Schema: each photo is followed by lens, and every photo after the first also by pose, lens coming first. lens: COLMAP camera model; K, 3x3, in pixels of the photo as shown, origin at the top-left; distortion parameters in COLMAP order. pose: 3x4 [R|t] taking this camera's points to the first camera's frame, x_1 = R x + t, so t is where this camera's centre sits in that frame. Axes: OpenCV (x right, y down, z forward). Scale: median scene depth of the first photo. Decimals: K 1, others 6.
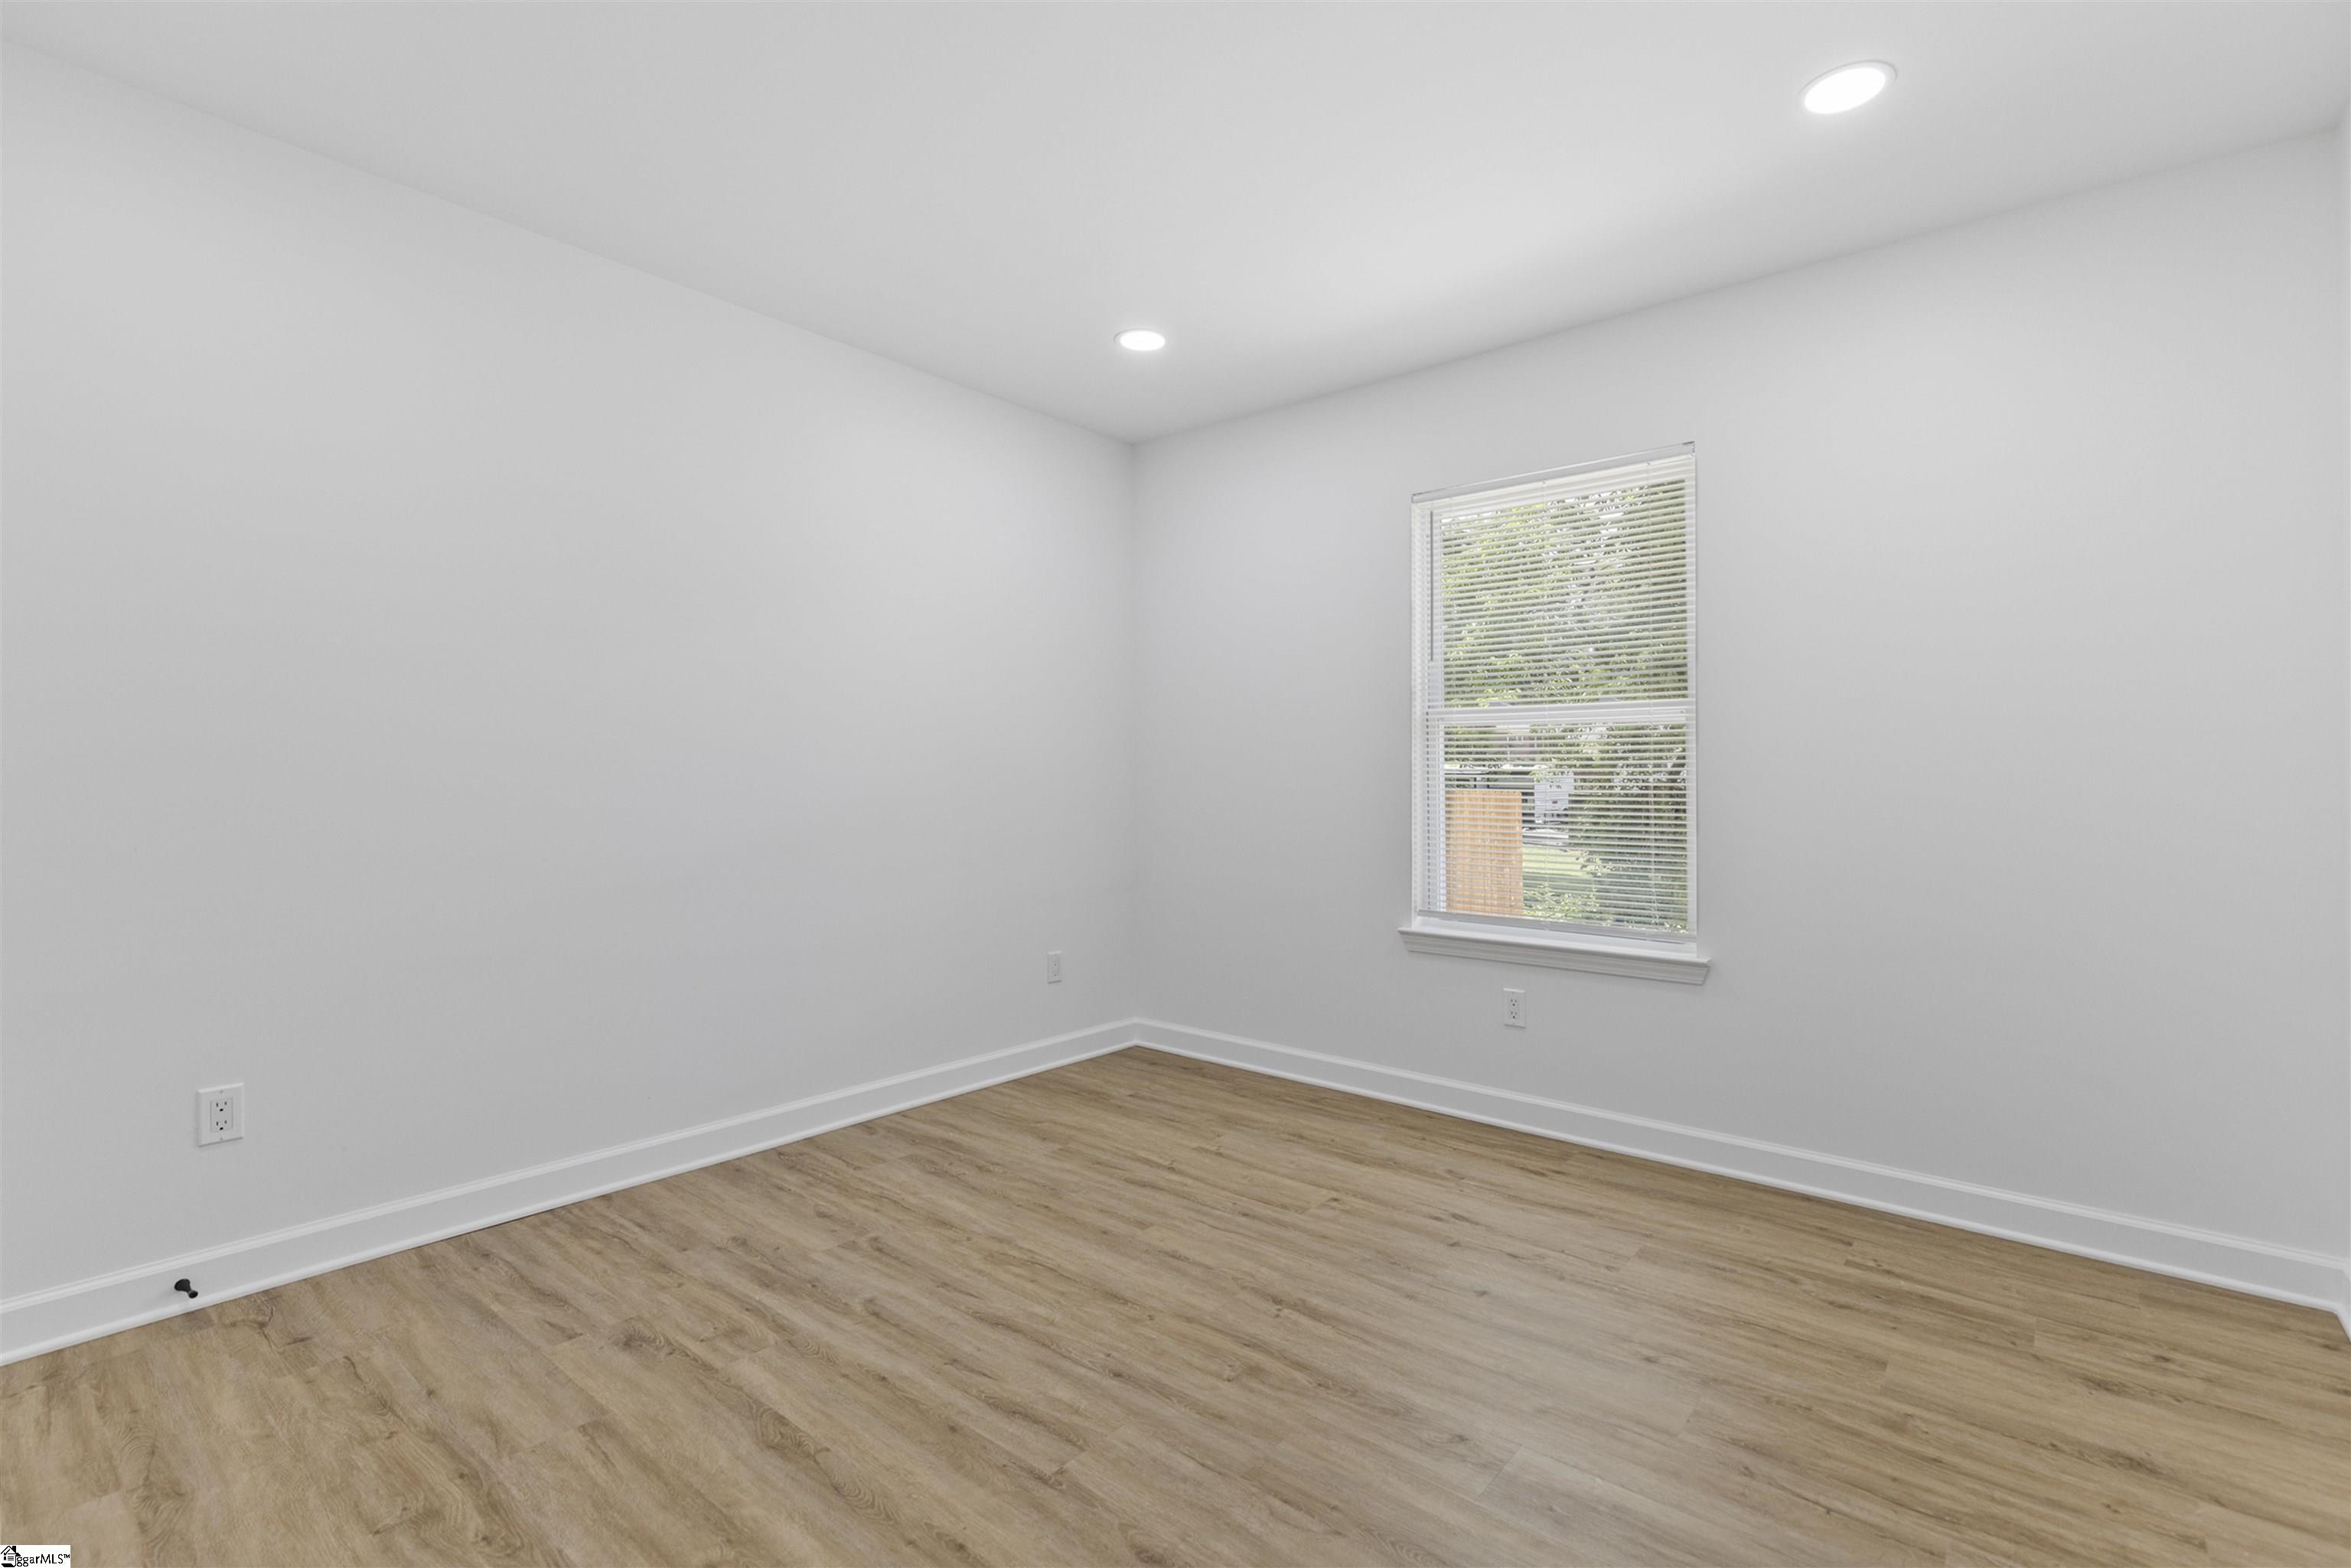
lens RADIAL K [[1064.6, 0, 1175.5], [0, 1064.6, 784.0], [0, 0, 1]] dist [0.013860, -0.004625]
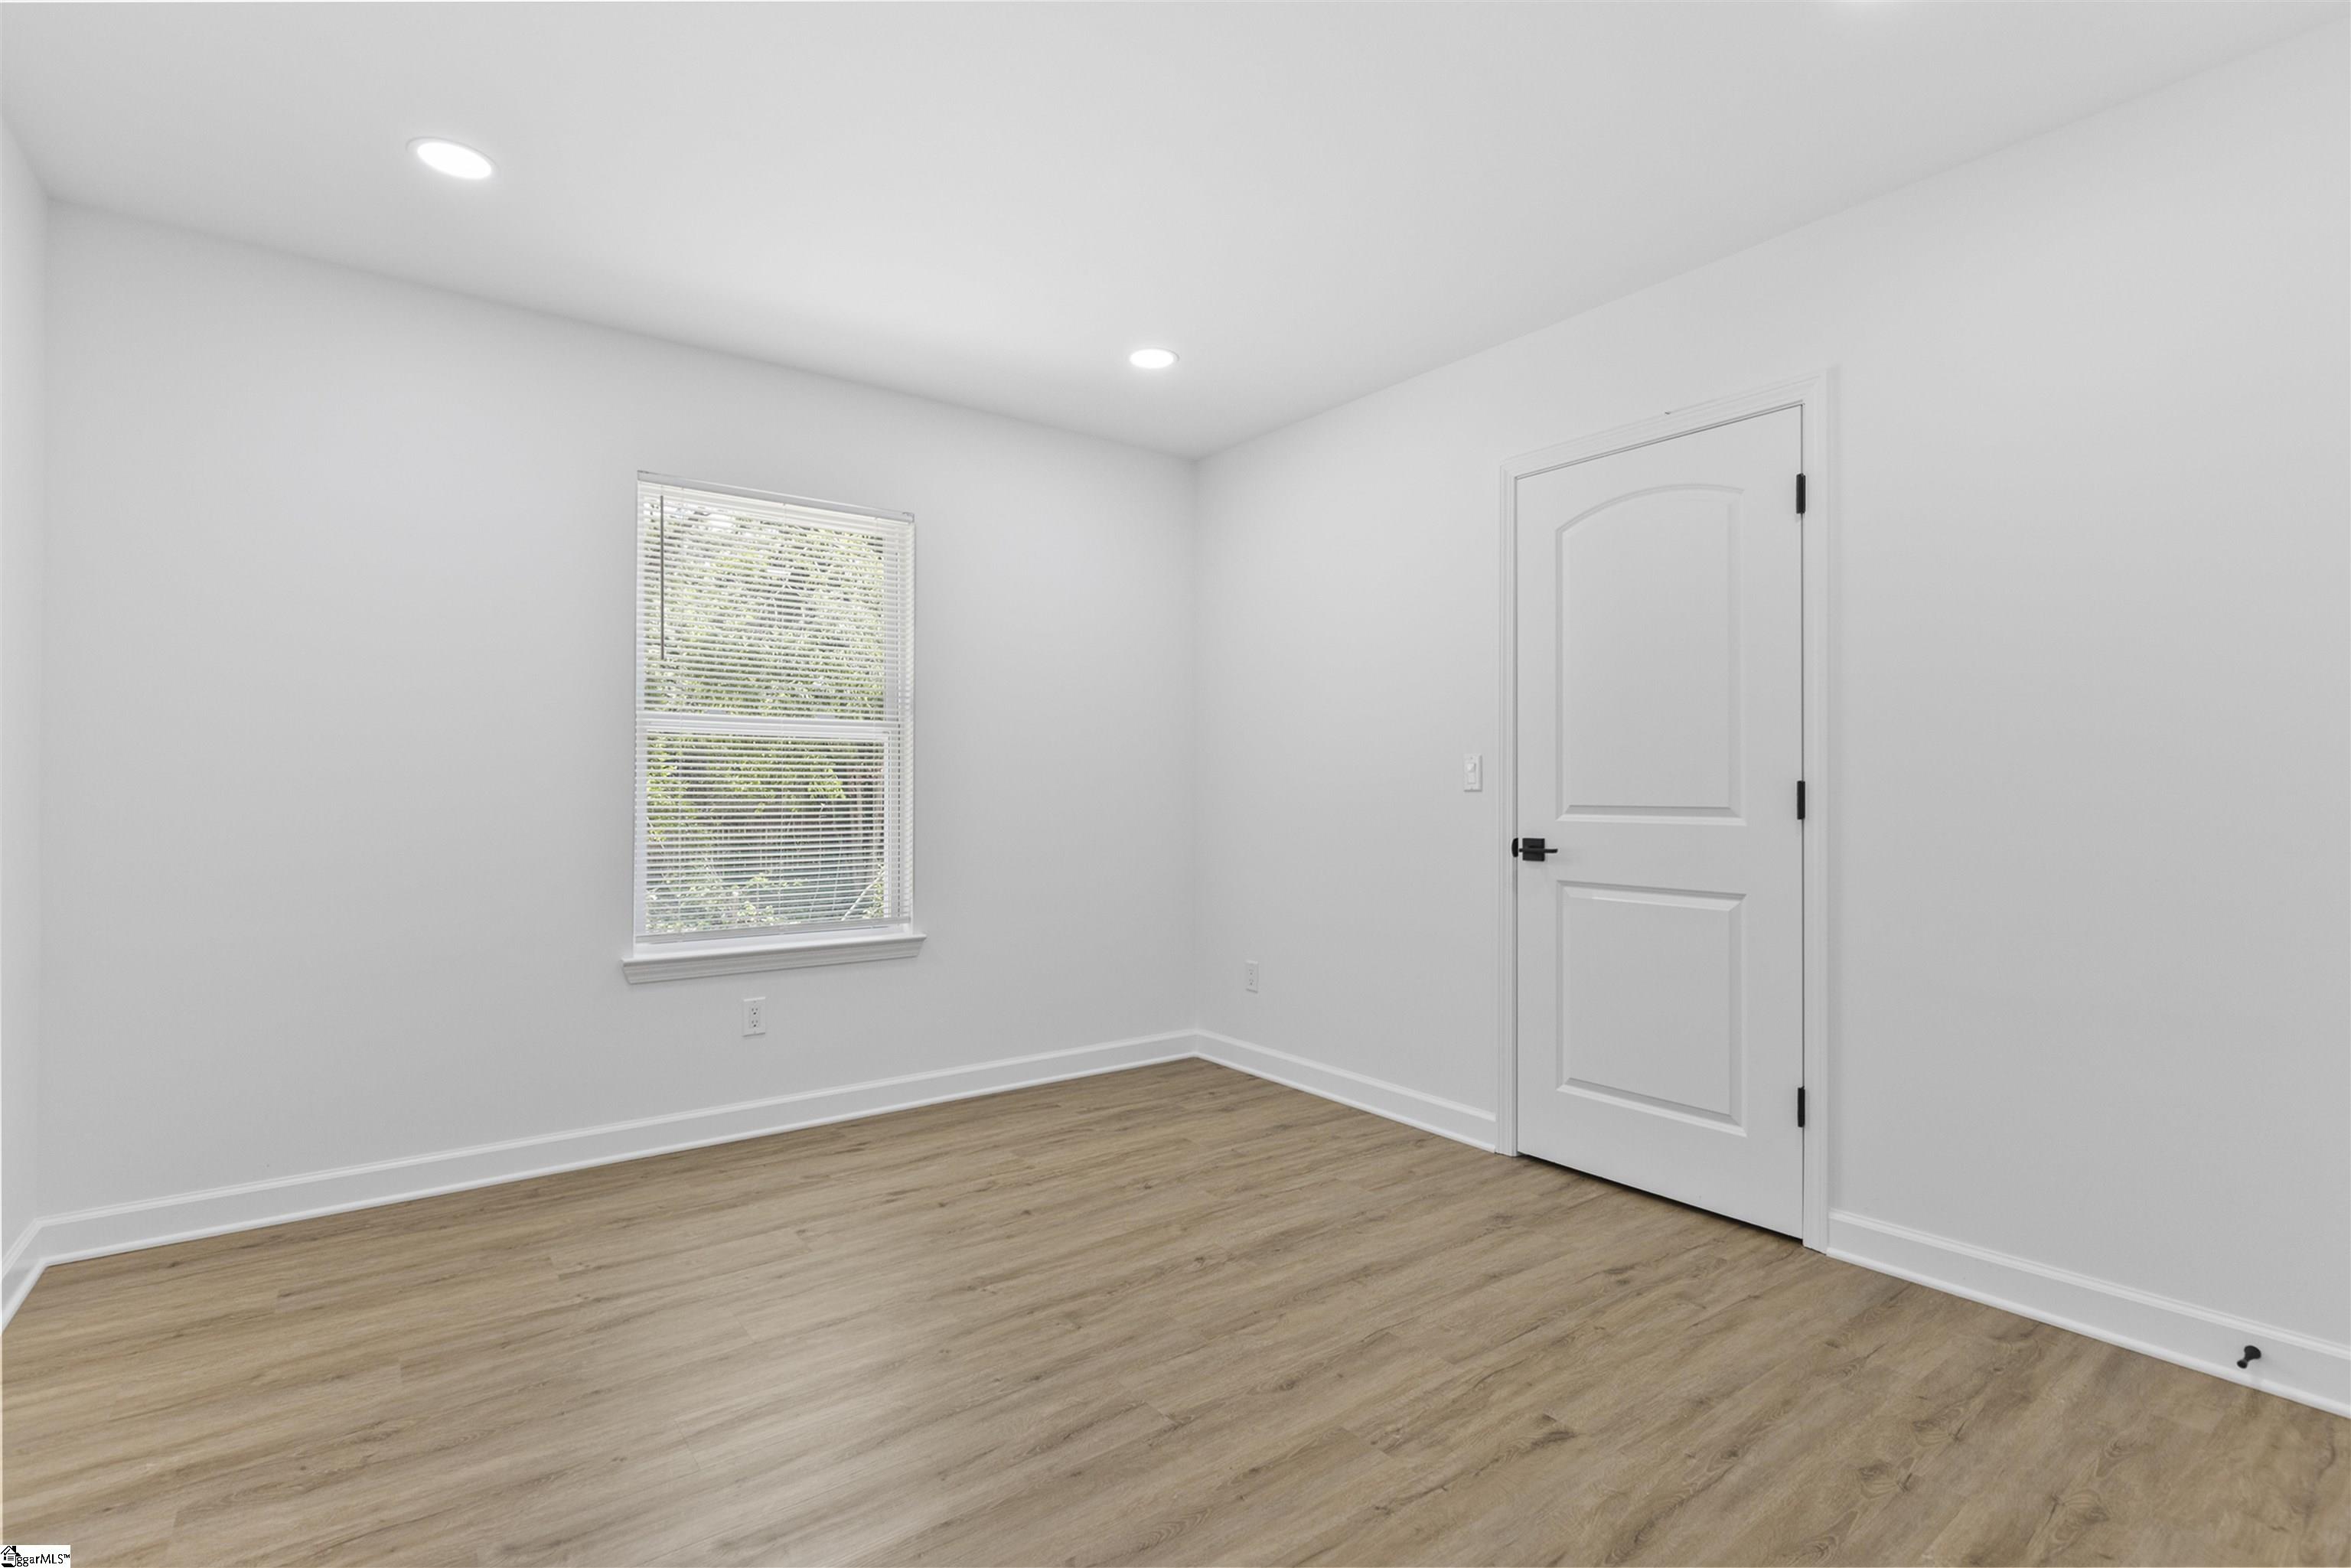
lens RADIAL K [[1136.1, 0, 1175.5], [0, 1136.1, 784.0], [0, 0, 1]] dist [0.000835, 0.000551]
pose [[0.220933, 0.001291, 0.975288, -0.755576], [0.006344, 0.999976, -0.002761, -0.004829], [-0.975268, 0.006798, 0.220919, 0.441189]]
